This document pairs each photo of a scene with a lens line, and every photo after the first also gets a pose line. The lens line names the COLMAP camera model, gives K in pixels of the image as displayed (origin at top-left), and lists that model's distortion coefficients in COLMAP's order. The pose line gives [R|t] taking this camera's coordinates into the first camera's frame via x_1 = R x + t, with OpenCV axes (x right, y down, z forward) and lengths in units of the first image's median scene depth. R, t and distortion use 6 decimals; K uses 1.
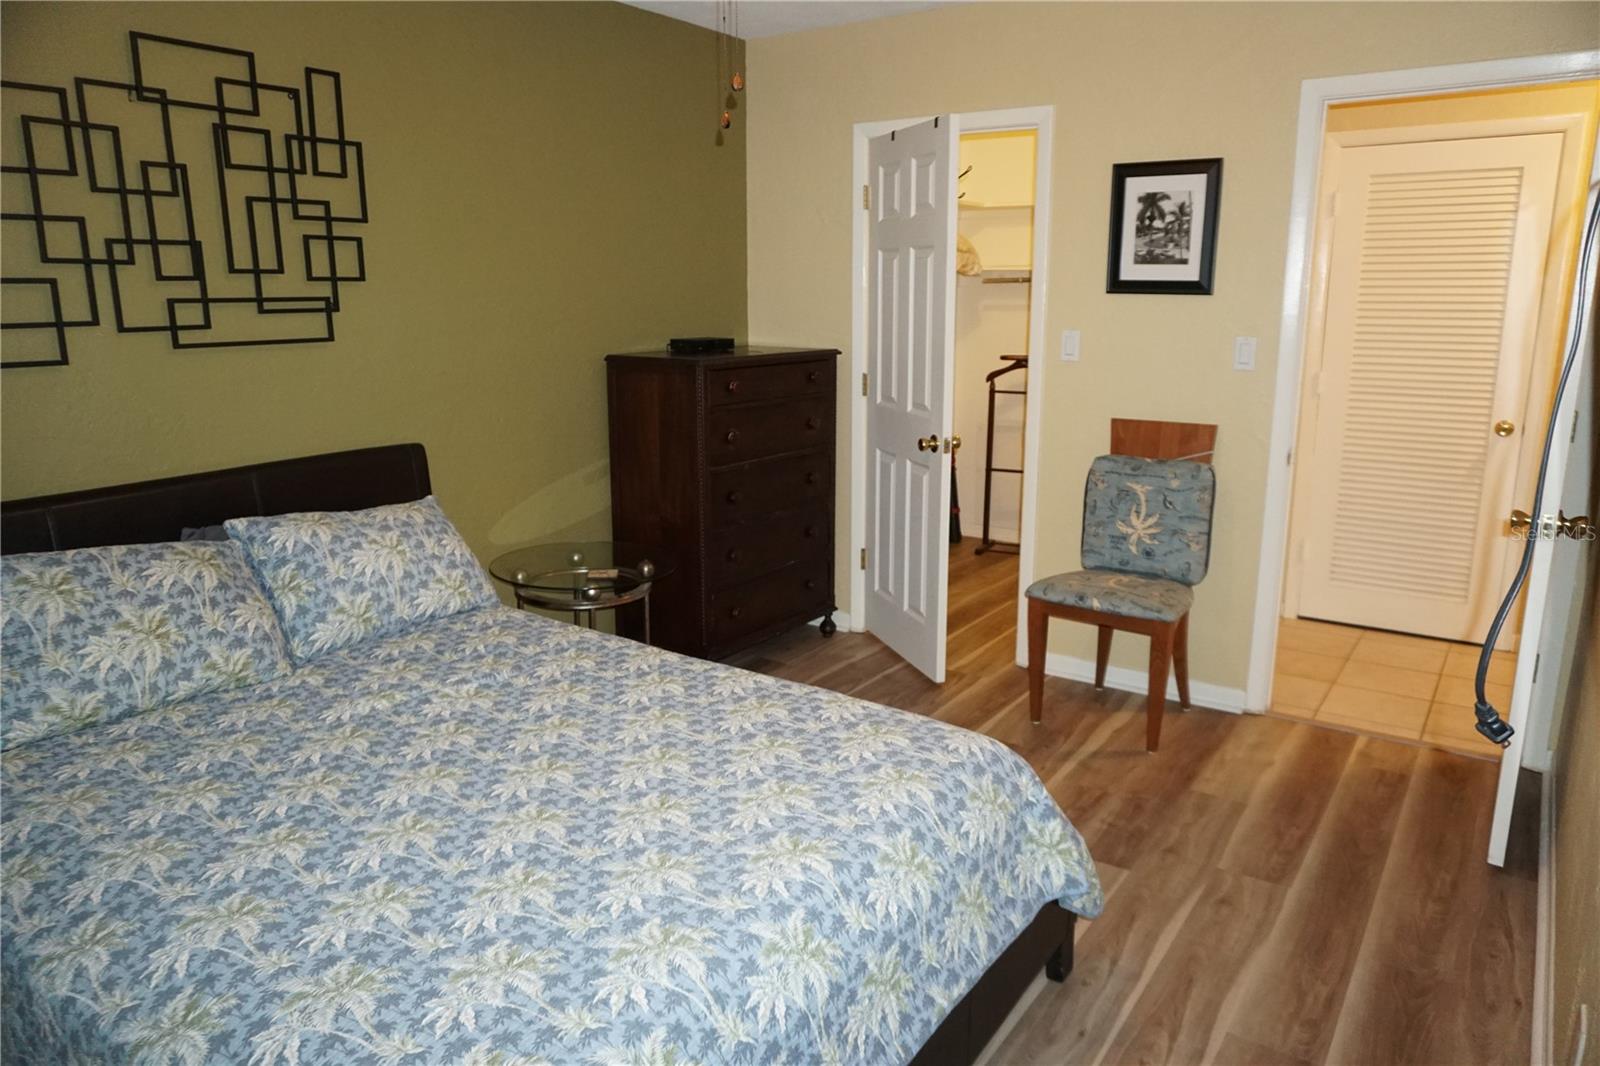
lens RADIAL K [[1073.7, 0, 799.6], [0, 1073.7, 531.8], [0, 0, 1]] dist [-0.041431, 0.029774]
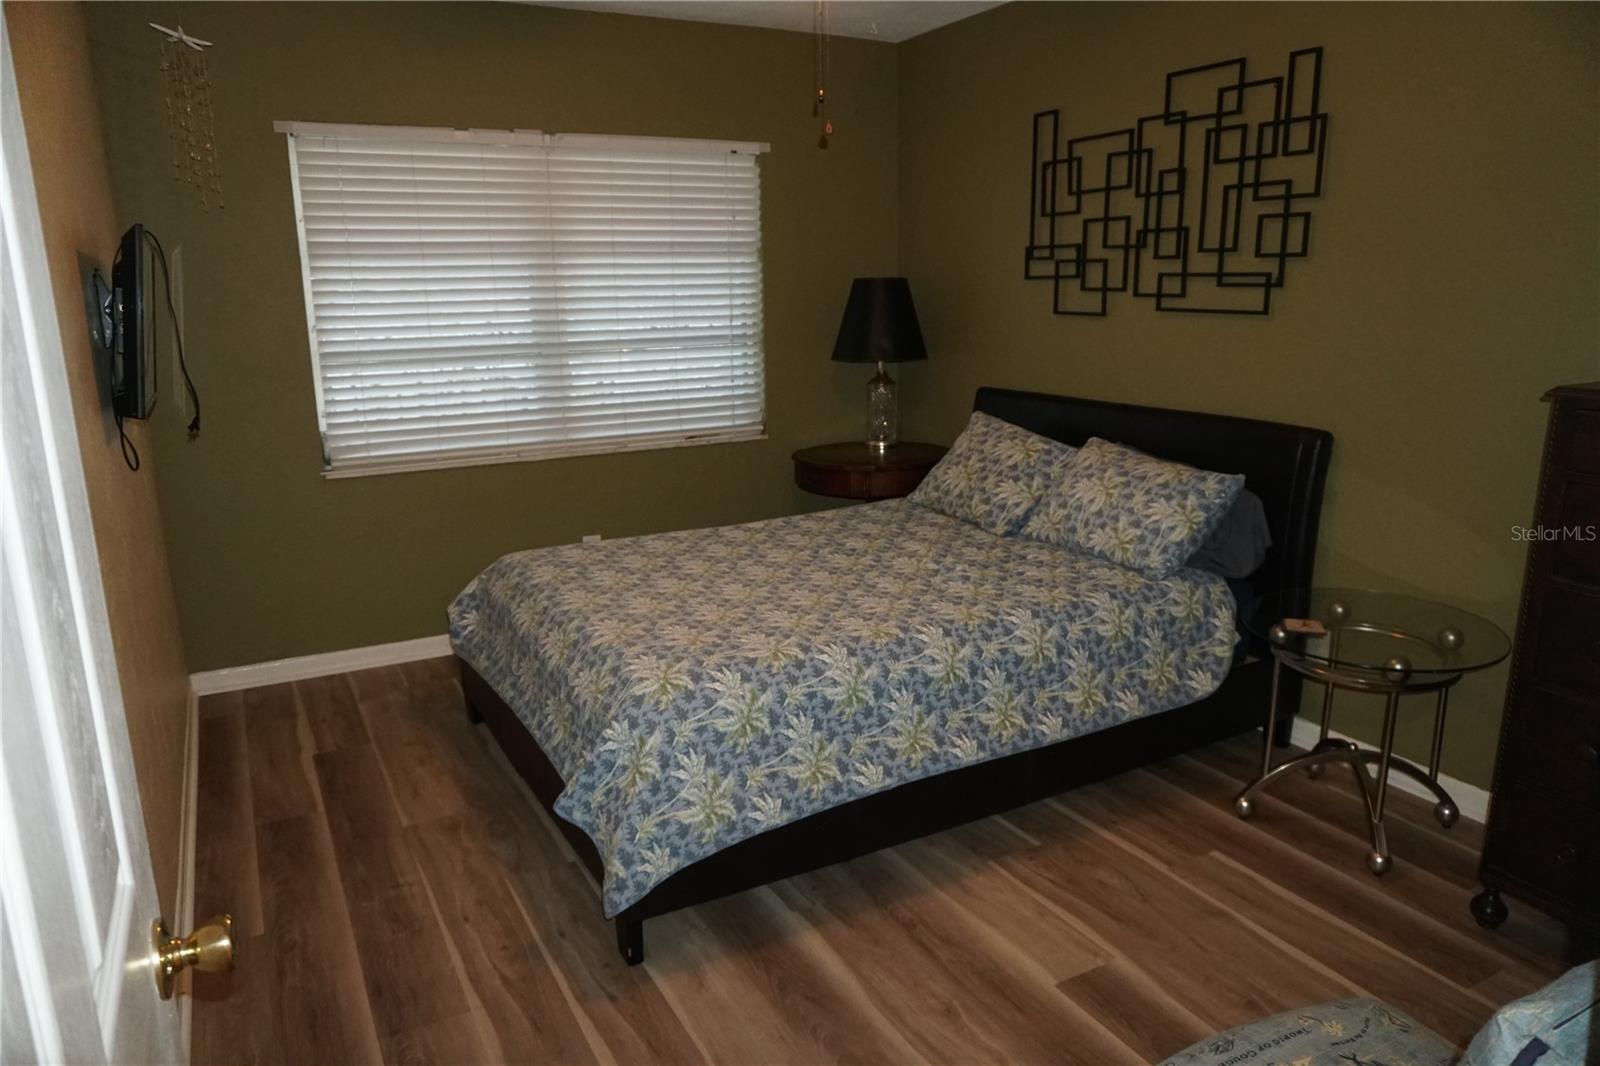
lens RADIAL K [[1073.7, 0, 798.9], [0, 1073.7, 536.4], [0, 0, 1]] dist [-0.041431, 0.029774]
pose [[-0.453277, 0.219422, -0.863941, 0.786560], [-0.184454, 0.925160, 0.331746, -0.259762], [0.872076, 0.309730, -0.378881, 1.149339]]
